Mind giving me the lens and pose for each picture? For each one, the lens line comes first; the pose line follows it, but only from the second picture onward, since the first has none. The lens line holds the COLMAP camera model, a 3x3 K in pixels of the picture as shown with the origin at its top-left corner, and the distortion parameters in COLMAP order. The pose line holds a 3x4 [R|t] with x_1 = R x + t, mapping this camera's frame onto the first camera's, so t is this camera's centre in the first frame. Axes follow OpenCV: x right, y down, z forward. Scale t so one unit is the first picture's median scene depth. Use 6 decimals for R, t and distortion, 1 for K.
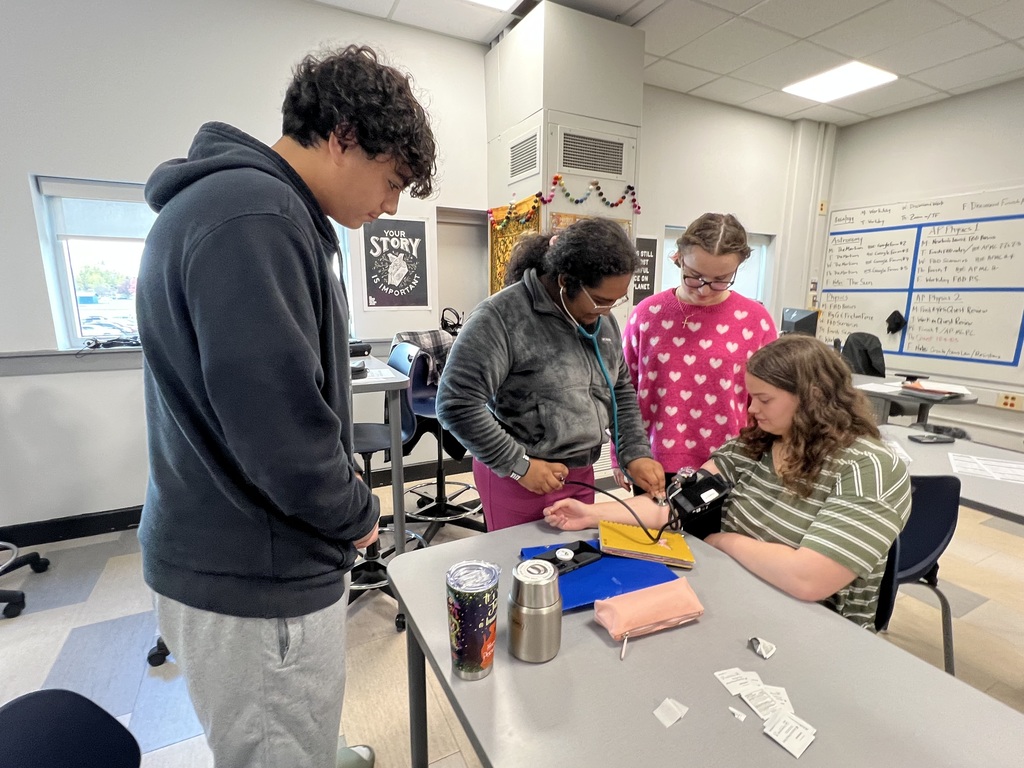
lens RADIAL K [[483.5, 0, 509.1], [0, 483.5, 379.2], [0, 0, 1]] dist [-0.002423, -0.000415]
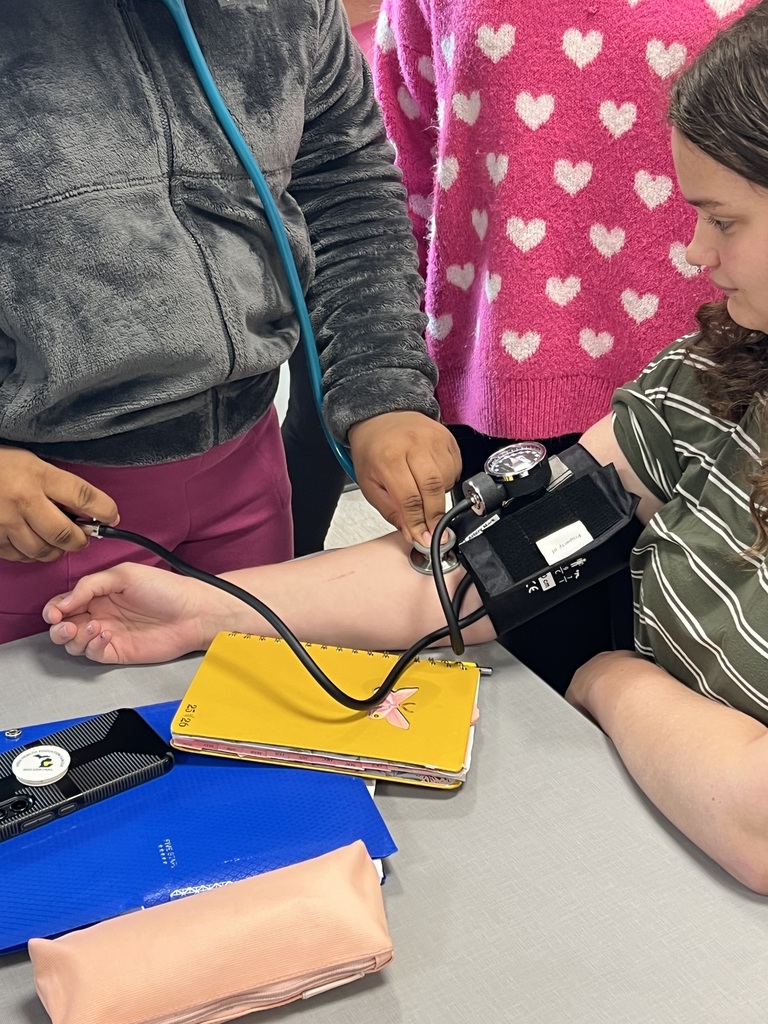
lens RADIAL K [[1551.4, 0, 384.6], [0, 1551.4, 514.3], [0, 0, 1]] dist [0.057904, 0.000000]
pose [[0.998929, -0.045533, -0.008275, 0.296733], [0.045904, 0.952133, 0.302217, -0.069573], [-0.005882, -0.302273, 0.953203, 0.081219]]
